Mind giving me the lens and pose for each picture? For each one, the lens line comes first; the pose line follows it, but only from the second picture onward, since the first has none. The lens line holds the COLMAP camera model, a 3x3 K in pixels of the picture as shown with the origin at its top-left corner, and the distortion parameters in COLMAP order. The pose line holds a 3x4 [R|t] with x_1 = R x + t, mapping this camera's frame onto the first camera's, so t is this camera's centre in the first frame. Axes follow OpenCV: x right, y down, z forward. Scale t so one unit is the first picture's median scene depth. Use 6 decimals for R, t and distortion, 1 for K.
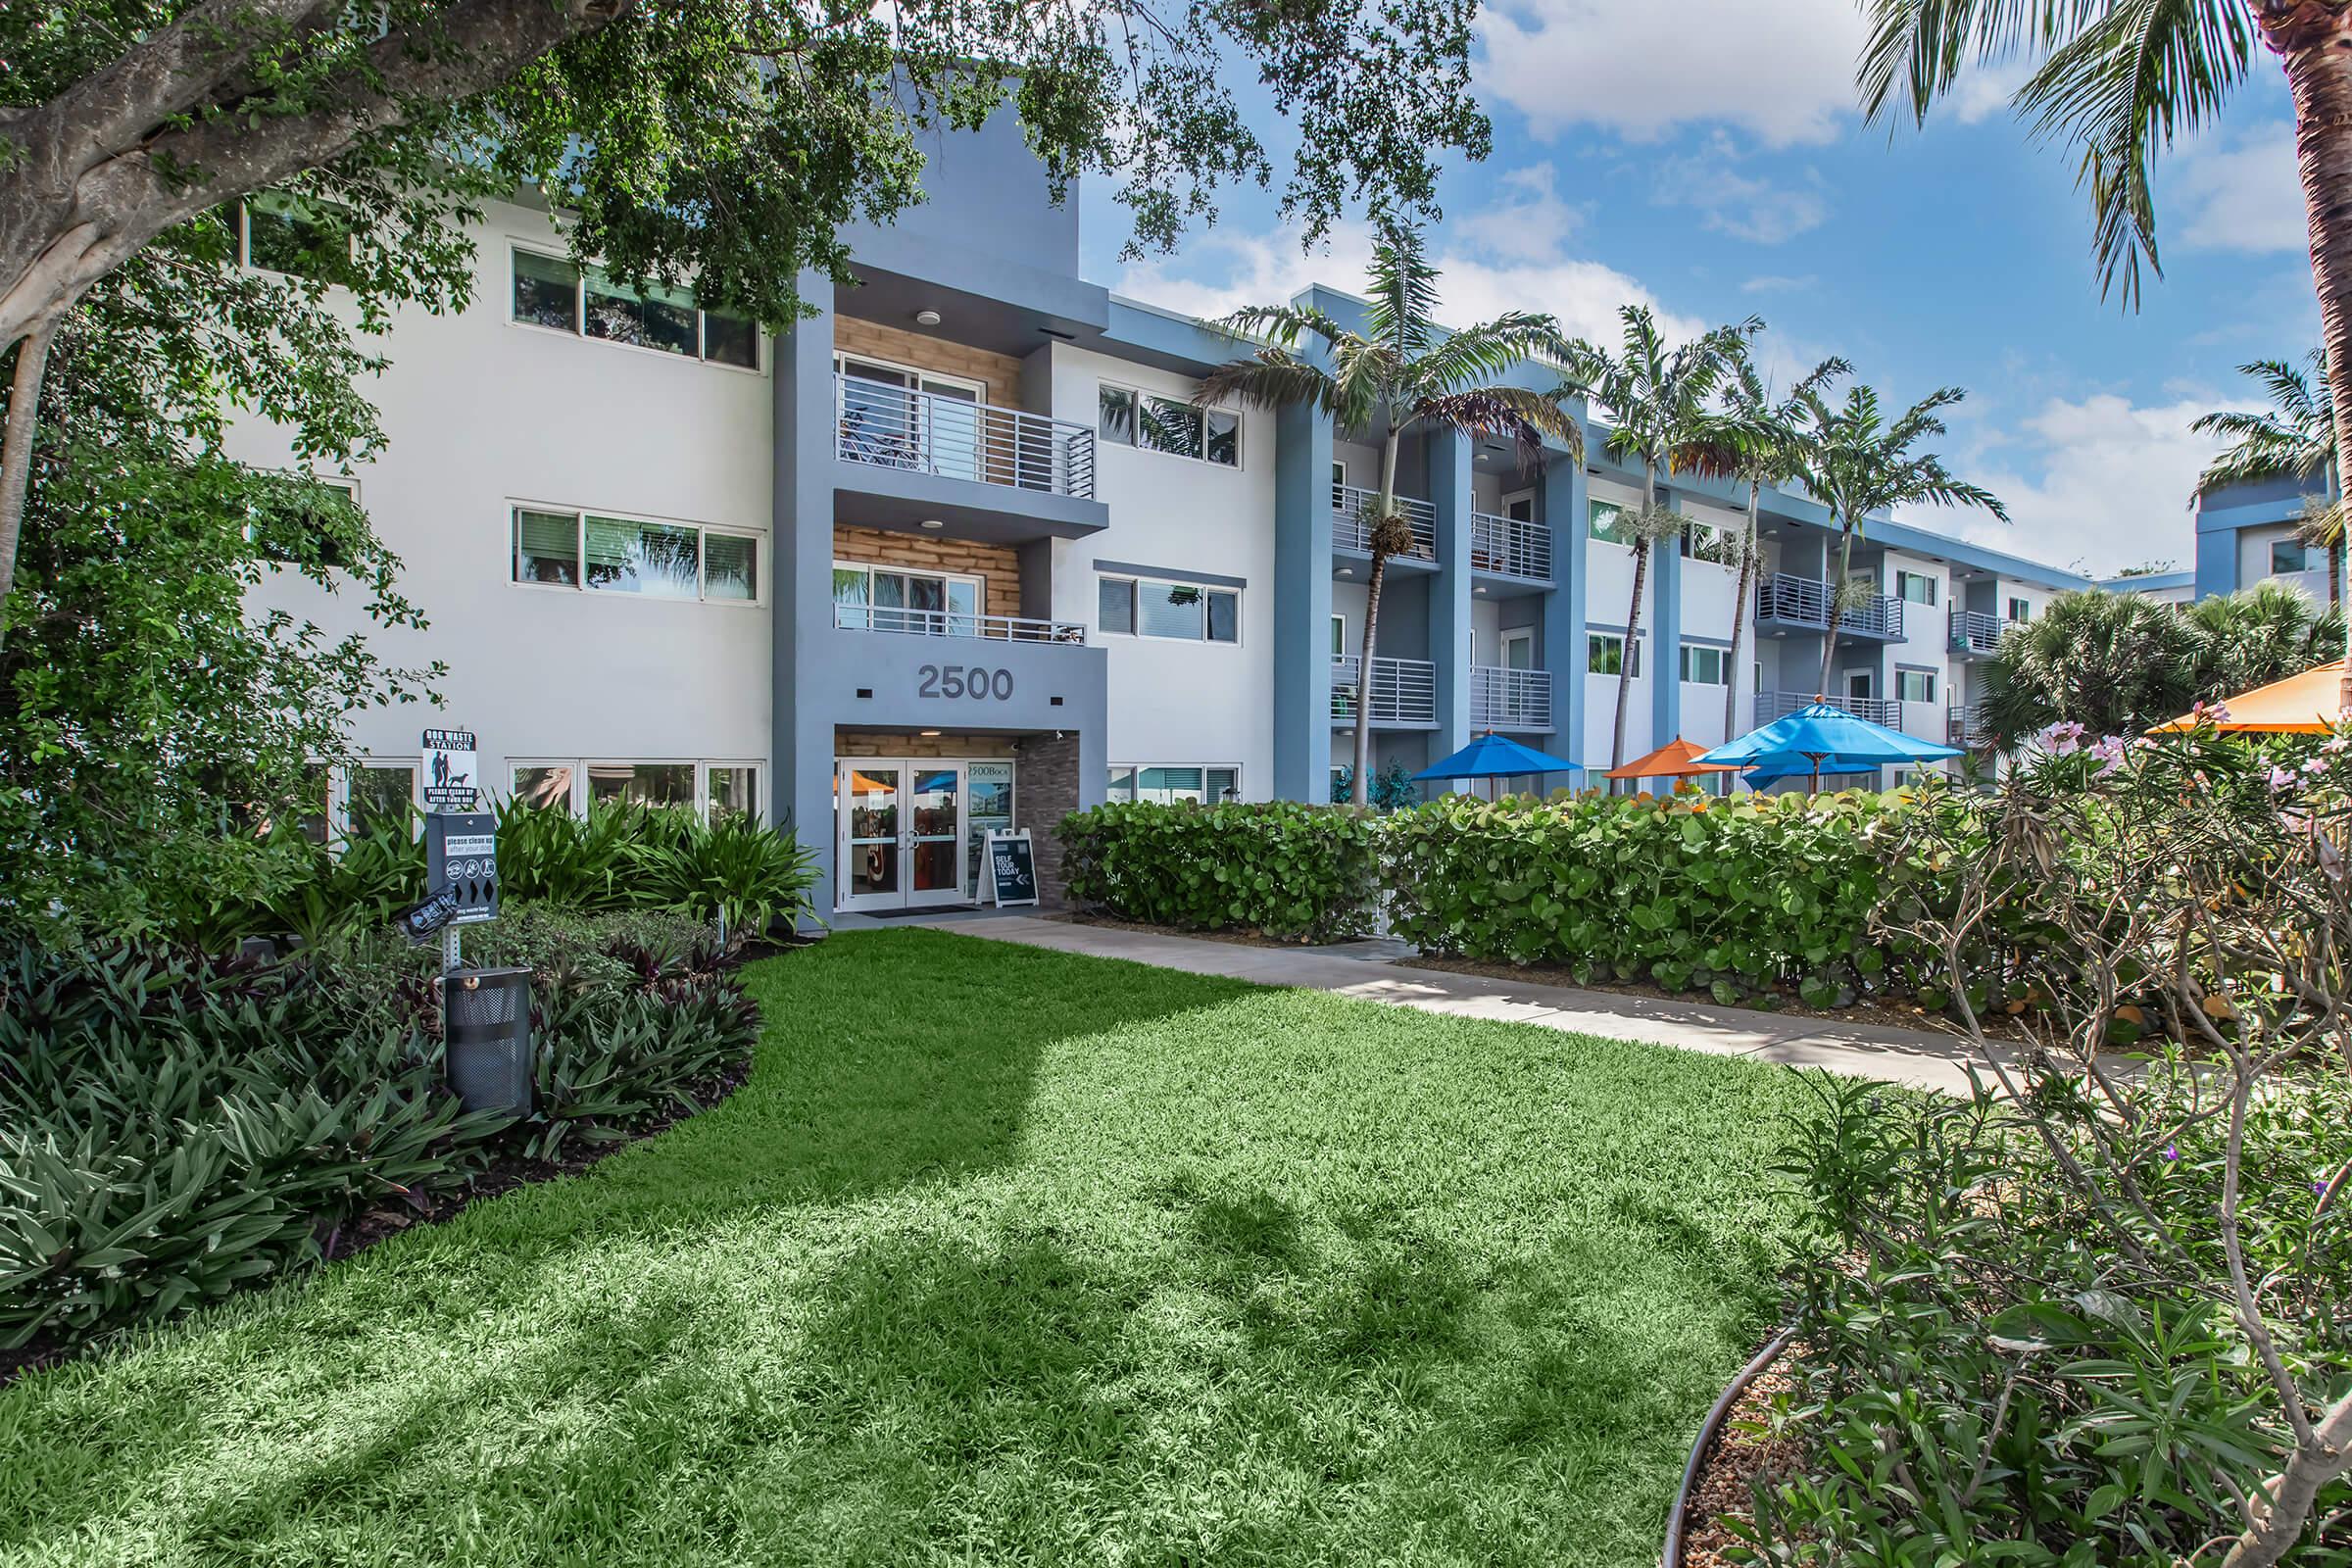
lens RADIAL K [[1159.7, 0, 1109.0], [0, 1159.7, 846.1], [0, 0, 1]] dist [0.003460, -0.011539]
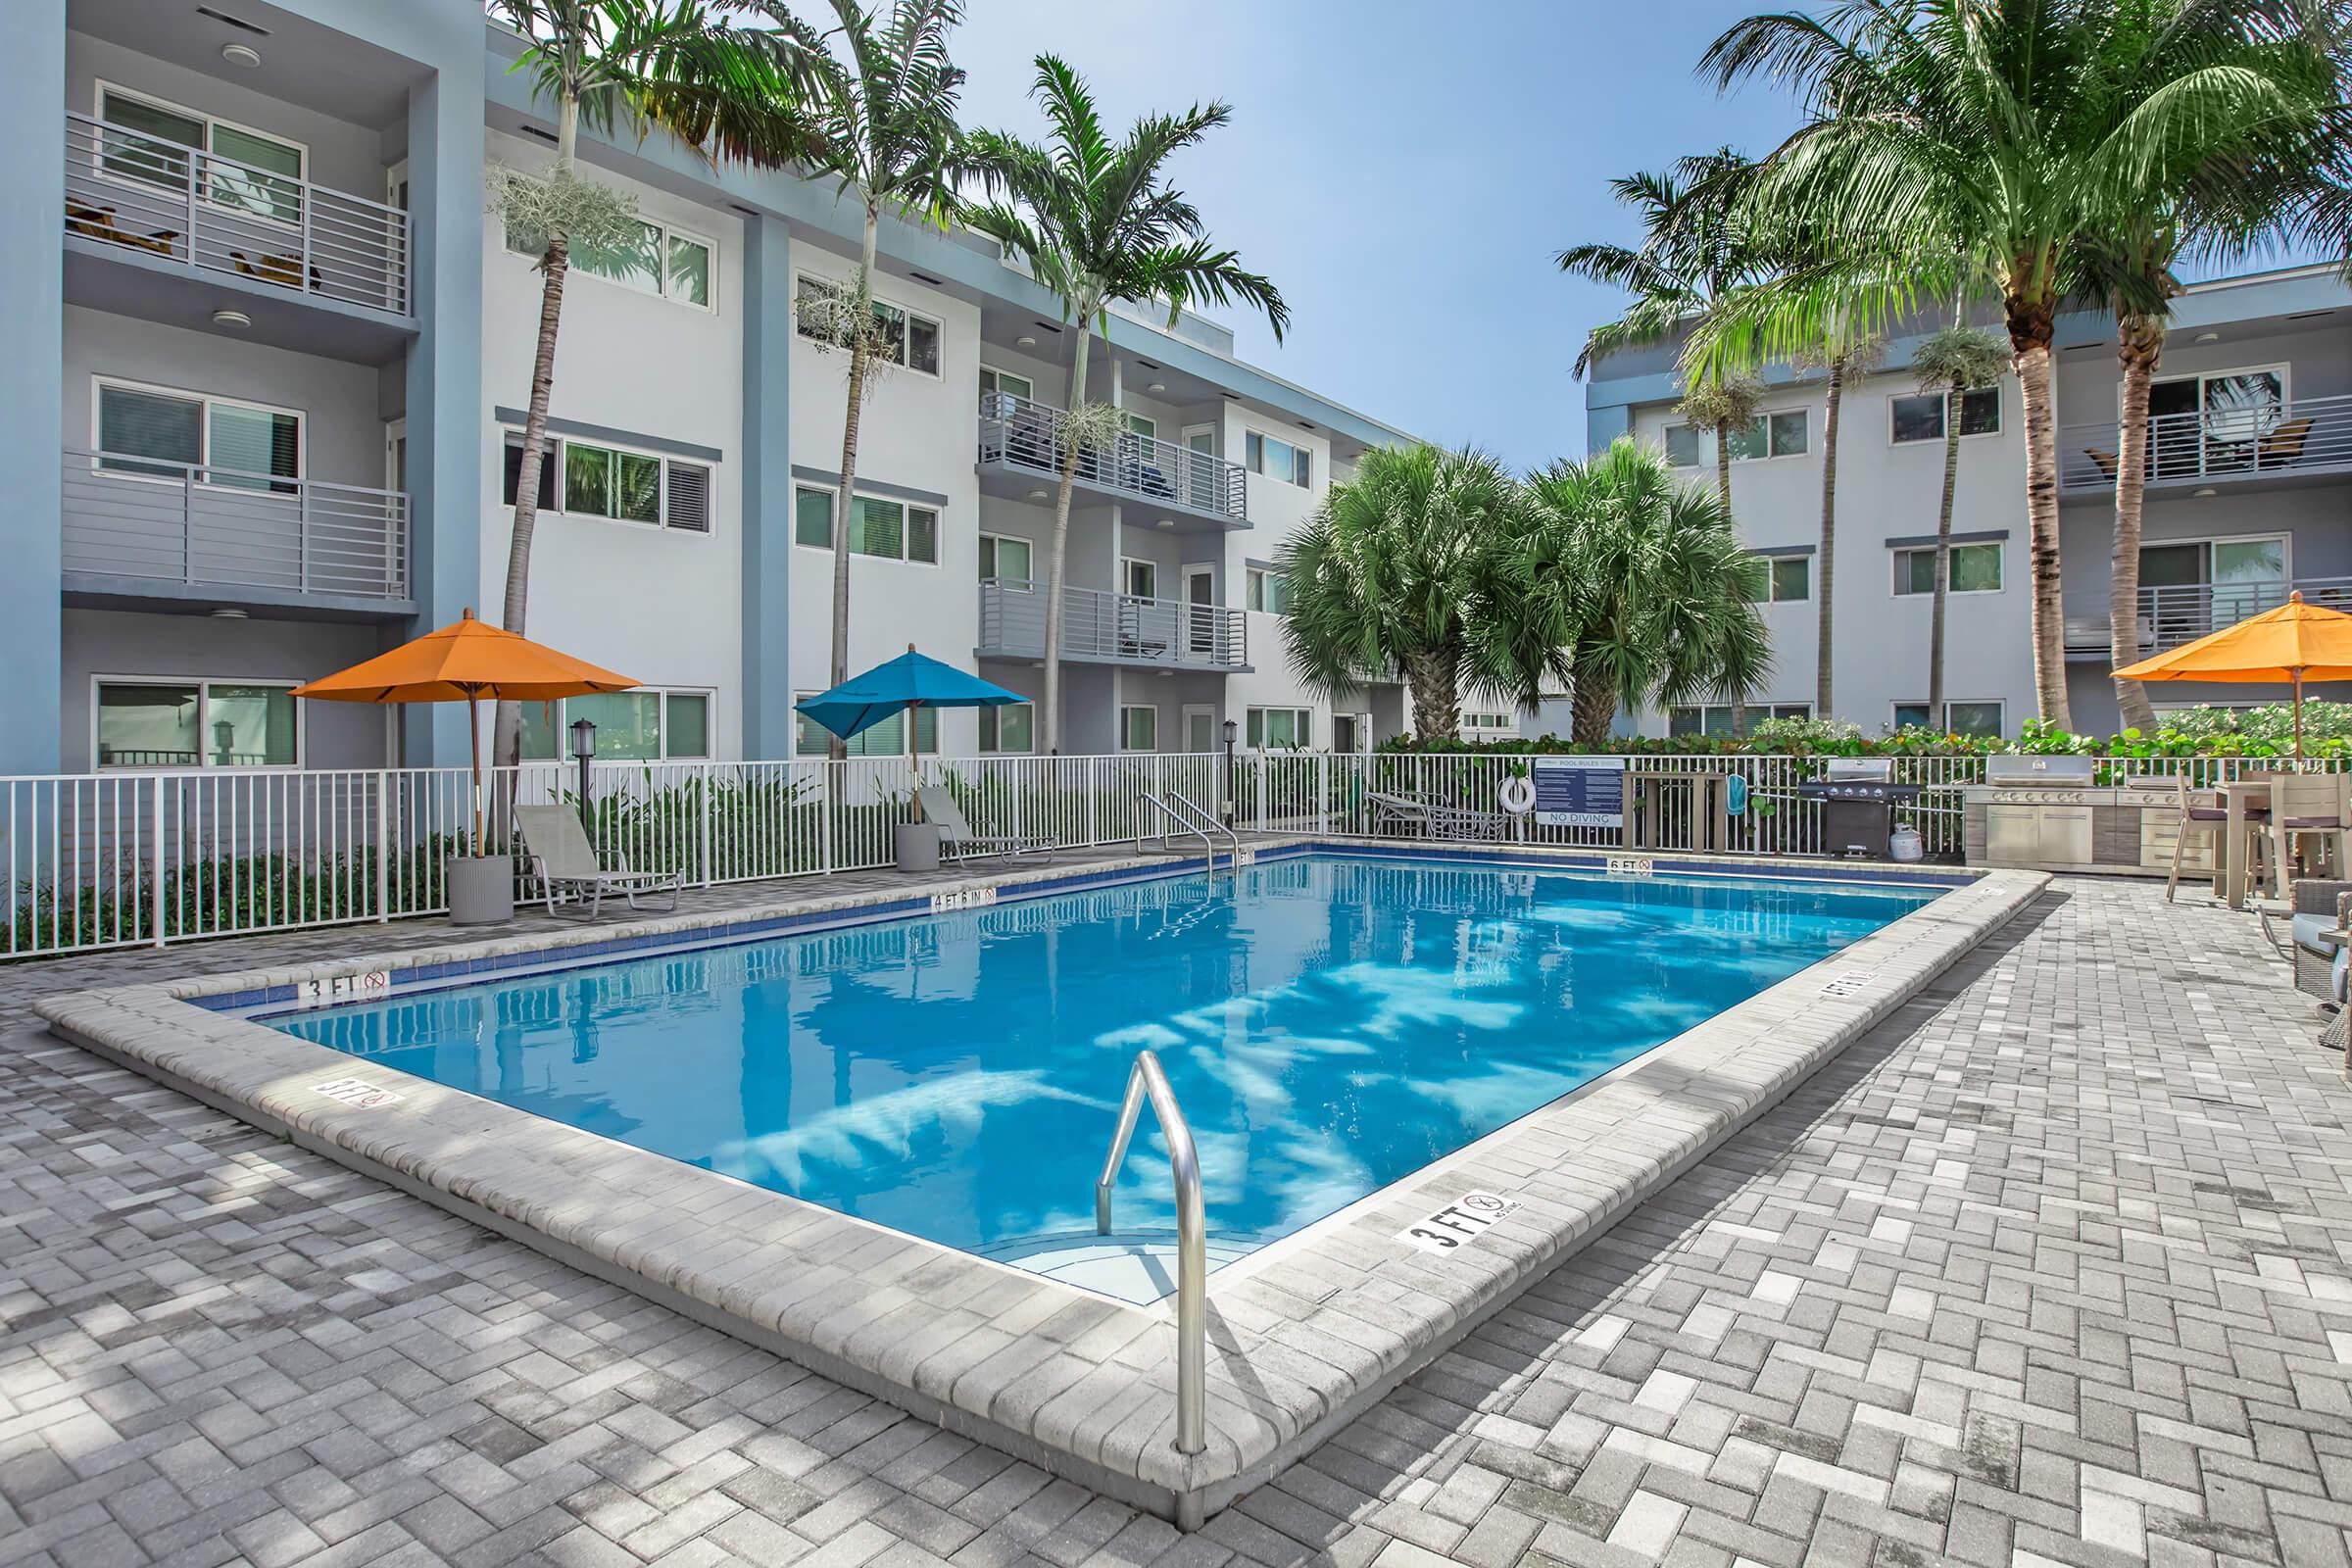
lens RADIAL K [[1330.3, 0, 1143.9], [0, 1330.3, 771.0], [0, 0, 1]] dist [-0.036309, 0.000904]
pose [[0.942729, 0.007428, 0.333477, 0.358315], [-0.003039, 0.999902, -0.013681, -0.015635], [-0.333546, 0.011884, 0.942659, 0.256051]]
